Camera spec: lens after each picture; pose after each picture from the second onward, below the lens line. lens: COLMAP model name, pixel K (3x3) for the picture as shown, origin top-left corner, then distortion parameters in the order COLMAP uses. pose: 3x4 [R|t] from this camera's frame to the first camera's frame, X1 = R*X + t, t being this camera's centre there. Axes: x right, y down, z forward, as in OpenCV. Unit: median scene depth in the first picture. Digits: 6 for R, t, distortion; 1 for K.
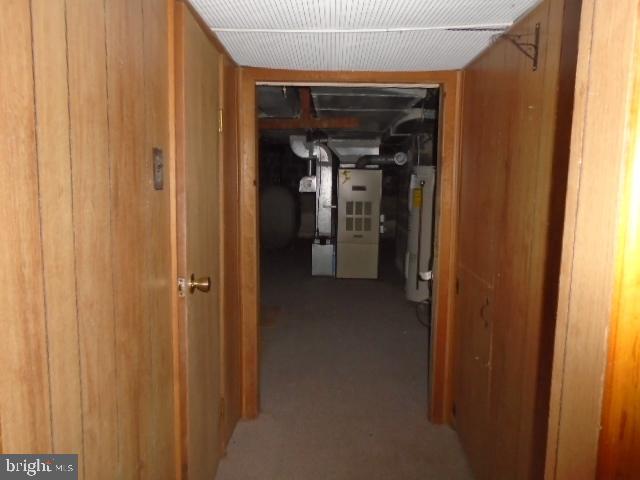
lens RADIAL K [[493.9, 0, 319.1], [0, 493.9, 240.6], [0, 0, 1]] dist [-0.009399, -0.004718]
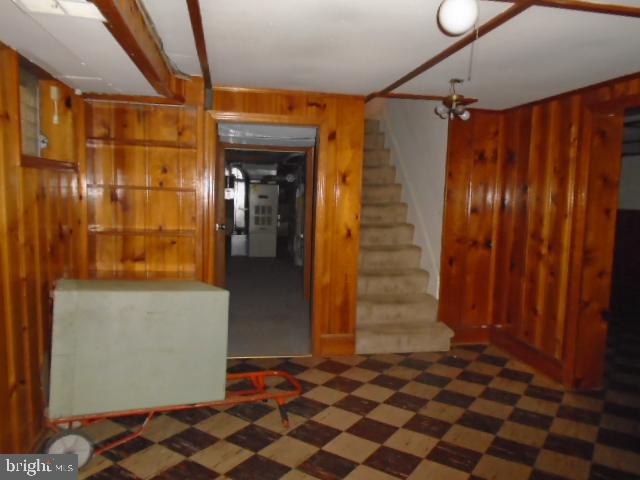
lens RADIAL K [[493.9, 0, 321.0], [0, 493.9, 240.7], [0, 0, 1]] dist [-0.009399, -0.004718]
pose [[0.976608, -0.002513, 0.215013, -0.070095], [0.008331, 0.999623, -0.026159, 0.066643], [-0.214867, 0.027339, 0.976261, -0.493737]]
